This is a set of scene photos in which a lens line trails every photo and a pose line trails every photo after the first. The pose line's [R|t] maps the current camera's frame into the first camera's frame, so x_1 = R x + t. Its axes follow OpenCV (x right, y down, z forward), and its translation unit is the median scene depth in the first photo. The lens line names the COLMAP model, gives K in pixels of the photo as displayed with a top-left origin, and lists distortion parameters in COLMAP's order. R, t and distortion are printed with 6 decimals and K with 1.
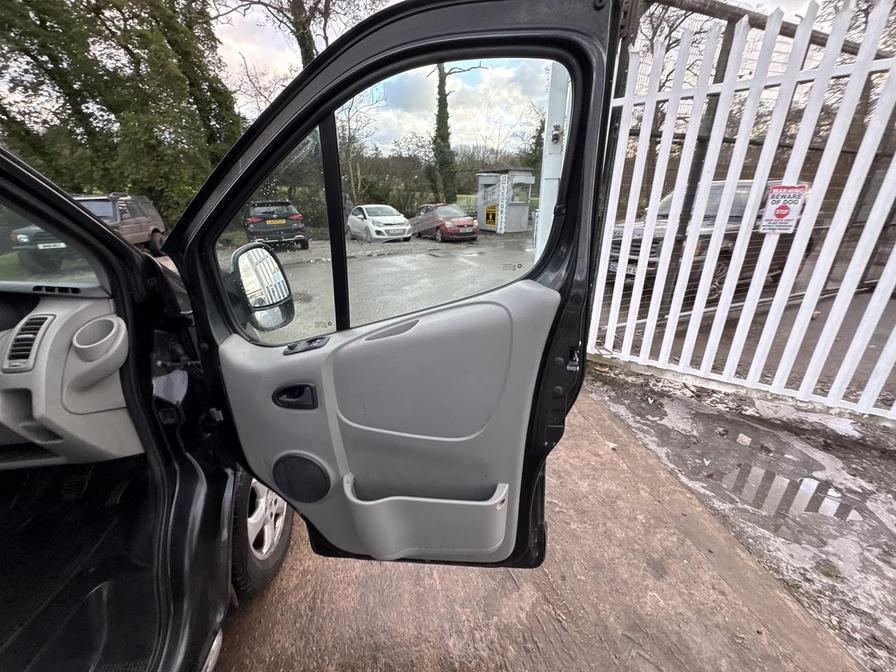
lens RADIAL K [[356.2, 0, 460.9], [0, 356.2, 334.0], [0, 0, 1]] dist [0.001907, -0.000959]
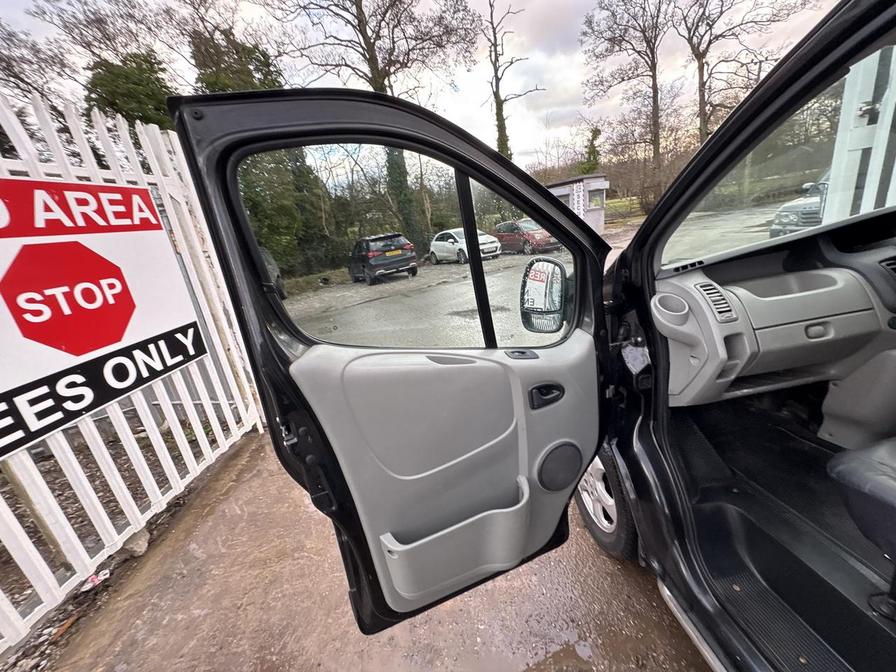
lens RADIAL K [[356.2, 0, 444.5], [0, 356.2, 335.8], [0, 0, 1]] dist [0.001907, -0.000959]
pose [[0.991302, -0.115051, -0.063898, -0.266994], [0.110878, 0.991678, -0.065423, 0.017201], [0.070893, 0.057769, 0.995810, -0.036821]]
